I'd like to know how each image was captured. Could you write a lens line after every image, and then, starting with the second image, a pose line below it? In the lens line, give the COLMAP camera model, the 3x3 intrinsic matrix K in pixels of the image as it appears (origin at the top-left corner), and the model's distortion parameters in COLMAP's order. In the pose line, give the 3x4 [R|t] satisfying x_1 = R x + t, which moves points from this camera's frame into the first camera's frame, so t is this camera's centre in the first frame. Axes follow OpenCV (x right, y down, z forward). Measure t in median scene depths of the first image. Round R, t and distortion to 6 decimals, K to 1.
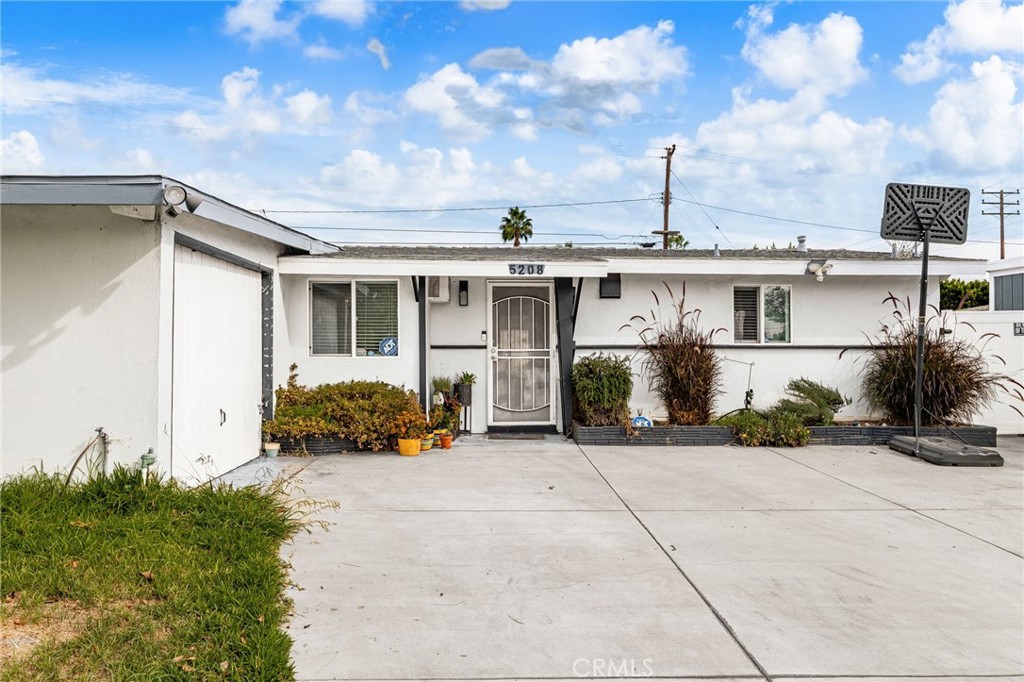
lens RADIAL K [[651.7, 0, 511.9], [0, 651.7, 336.7], [0, 0, 1]] dist [-0.001327, 0.000416]
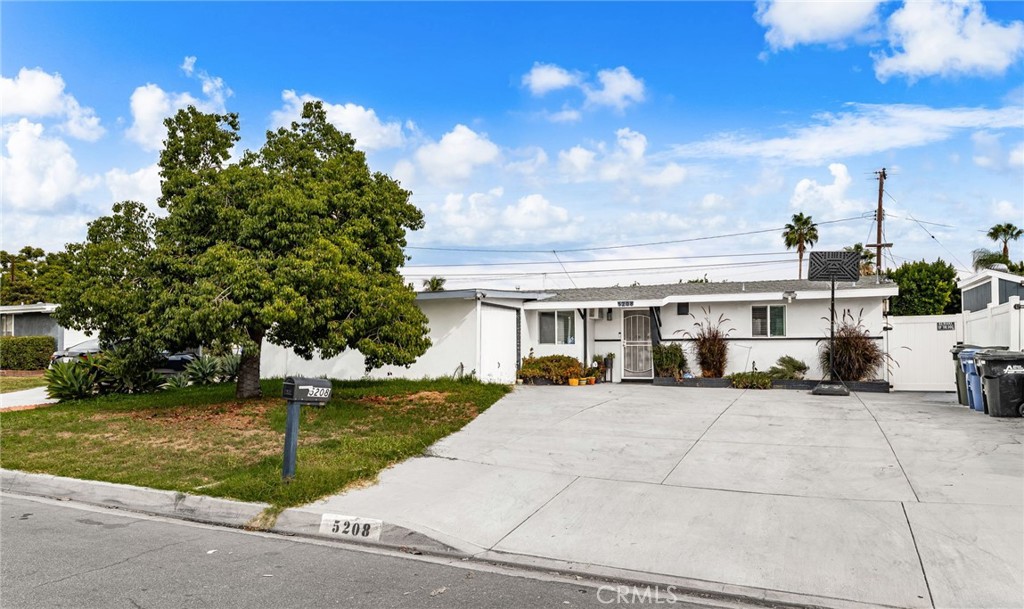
lens RADIAL K [[661.2, 0, 512.0], [0, 661.2, 304.5], [0, 0, 1]] dist [-0.002580, -0.000588]
pose [[0.889090, -0.034283, -0.456446, 0.633292], [0.007382, 0.998135, -0.060589, 0.028115], [0.457672, 0.050500, 0.887686, -1.043265]]
